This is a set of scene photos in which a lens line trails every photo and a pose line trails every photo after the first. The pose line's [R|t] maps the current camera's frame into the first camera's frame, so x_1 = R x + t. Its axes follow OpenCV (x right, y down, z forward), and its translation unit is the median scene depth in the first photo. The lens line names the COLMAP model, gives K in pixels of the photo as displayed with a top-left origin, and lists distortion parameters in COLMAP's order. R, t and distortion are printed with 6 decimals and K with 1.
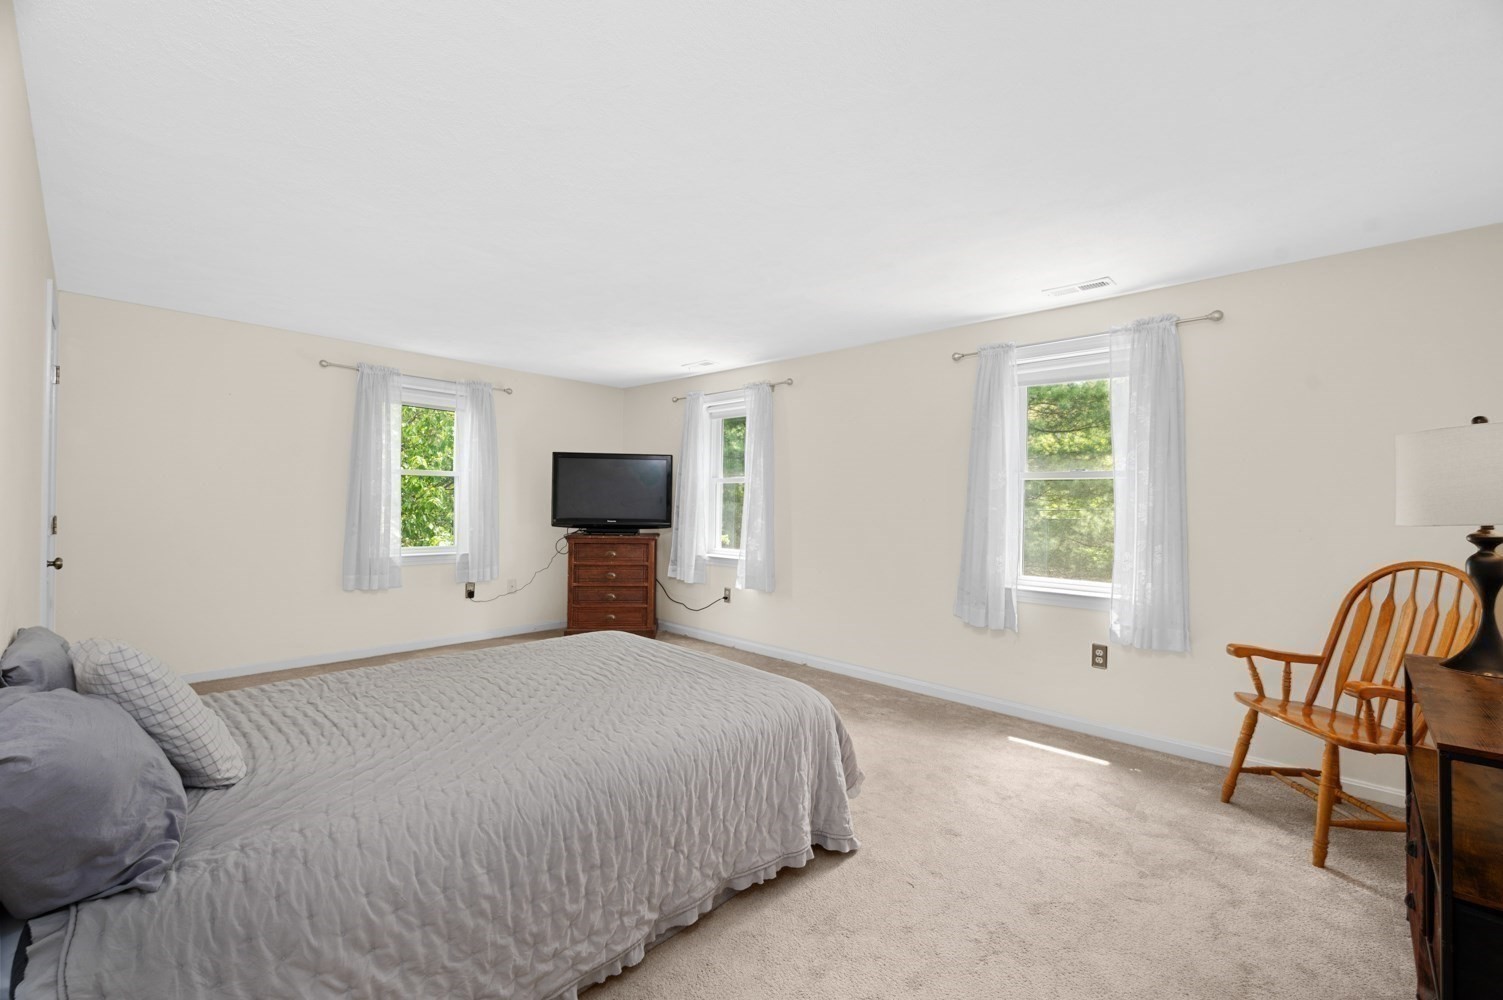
lens RADIAL K [[613.1, 0, 753.8], [0, 613.1, 502.6], [0, 0, 1]] dist [-0.002381, -0.000244]
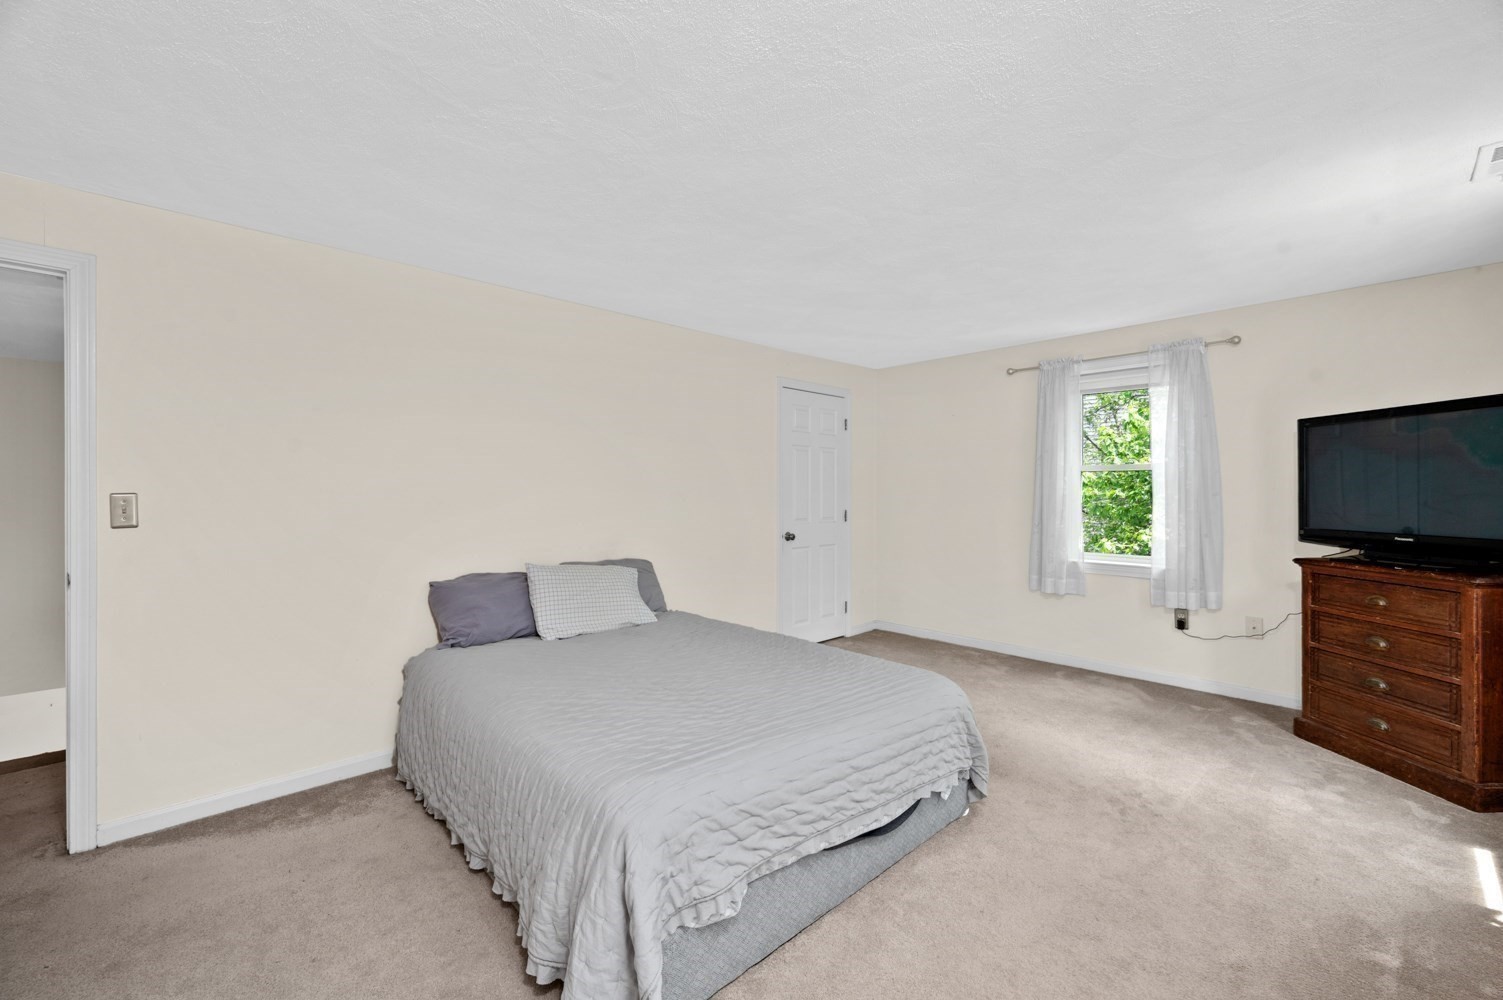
lens RADIAL K [[613.1, 0, 752.2], [0, 613.1, 496.8], [0, 0, 1]] dist [-0.002381, -0.000244]
pose [[-0.044735, -0.009950, -0.998949, 0.309606], [-0.000467, 0.999950, -0.009939, 0.000489], [0.998999, 0.000022, -0.044737, 0.497347]]
